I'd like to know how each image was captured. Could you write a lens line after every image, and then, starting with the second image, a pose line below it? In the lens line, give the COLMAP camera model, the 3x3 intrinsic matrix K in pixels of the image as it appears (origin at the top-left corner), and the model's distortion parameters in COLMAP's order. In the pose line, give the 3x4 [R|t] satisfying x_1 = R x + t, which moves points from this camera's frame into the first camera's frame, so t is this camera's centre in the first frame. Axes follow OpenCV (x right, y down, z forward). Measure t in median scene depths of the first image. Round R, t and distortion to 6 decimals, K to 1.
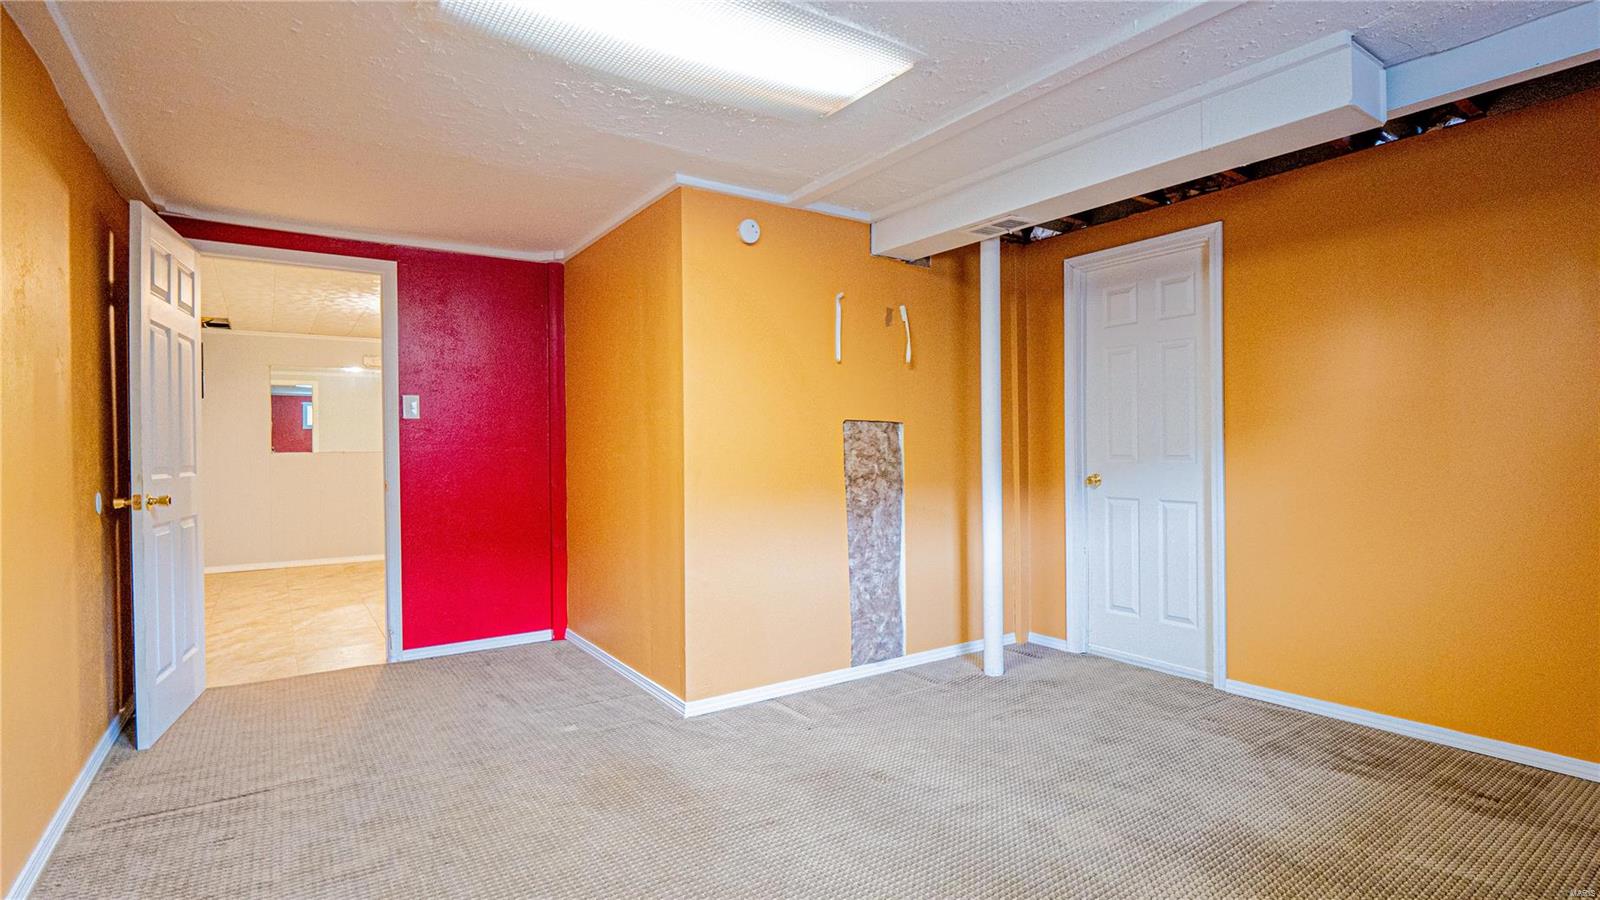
lens RADIAL K [[751.5, 0, 802.6], [0, 751.5, 446.2], [0, 0, 1]] dist [-0.005643, -0.000765]
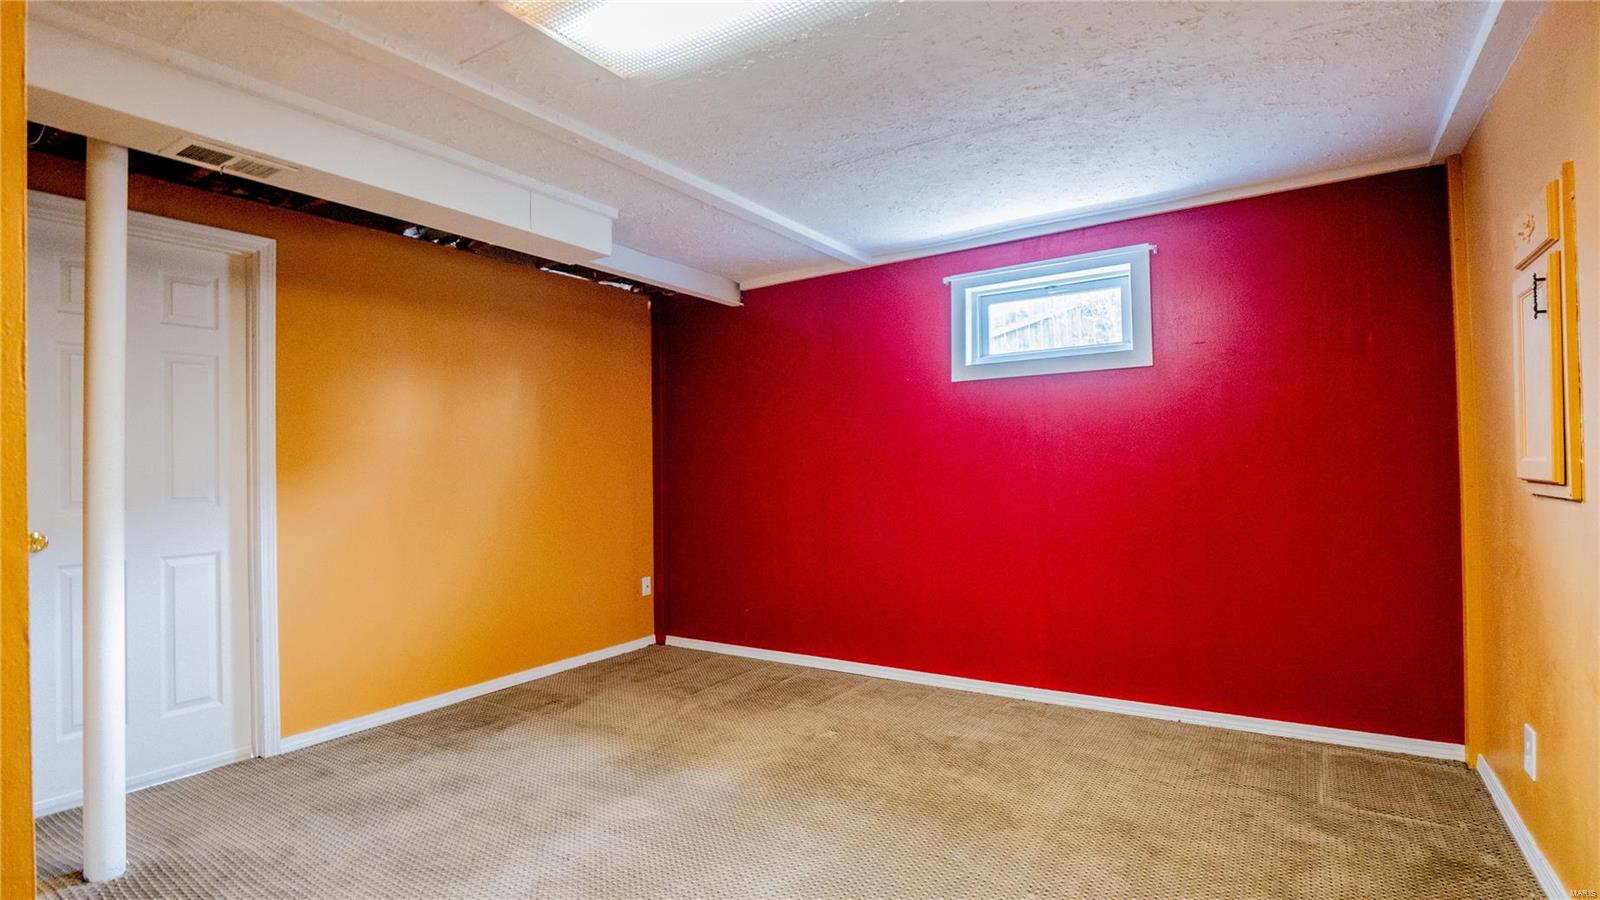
lens RADIAL K [[751.5, 0, 800.5], [0, 751.5, 456.9], [0, 0, 1]] dist [-0.005643, -0.000765]
pose [[-0.350744, 0.030545, 0.935973, -0.620547], [0.024230, 0.999429, -0.023535, 0.003742], [-0.936158, 0.014424, -0.351284, 0.865233]]
